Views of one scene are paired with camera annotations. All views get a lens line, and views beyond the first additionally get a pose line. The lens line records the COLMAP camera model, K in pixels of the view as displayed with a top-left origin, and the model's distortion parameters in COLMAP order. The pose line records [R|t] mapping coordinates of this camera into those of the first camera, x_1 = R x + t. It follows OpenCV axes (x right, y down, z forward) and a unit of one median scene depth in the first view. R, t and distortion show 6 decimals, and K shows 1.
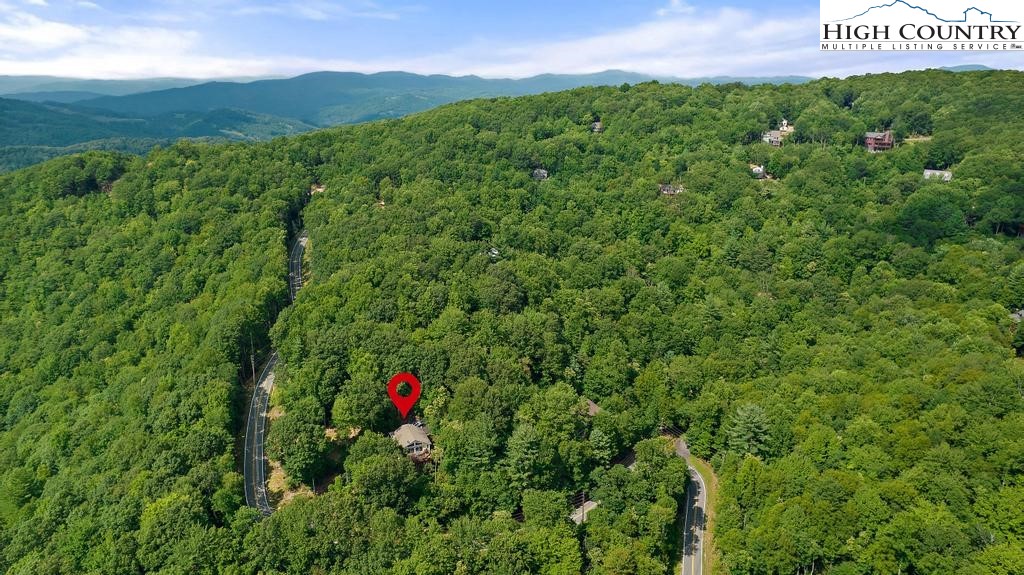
lens RADIAL K [[653.6, 0, 512.0], [0, 653.6, 287.5], [0, 0, 1]] dist [-0.083689, 0.062824]
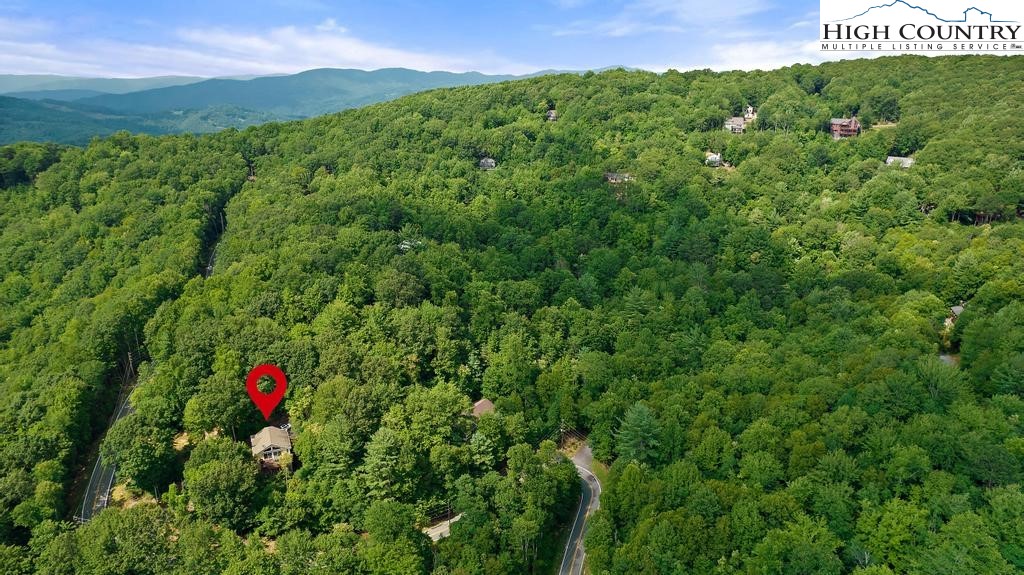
lens RADIAL K [[653.6, 0, 512.0], [0, 653.6, 287.5], [0, 0, 1]] dist [-0.083689, 0.062824]
pose [[0.999982, -0.003623, -0.004731, 0.110161], [0.003651, 0.999976, 0.005860, 0.004807], [0.004710, -0.005877, 0.999972, 0.049098]]
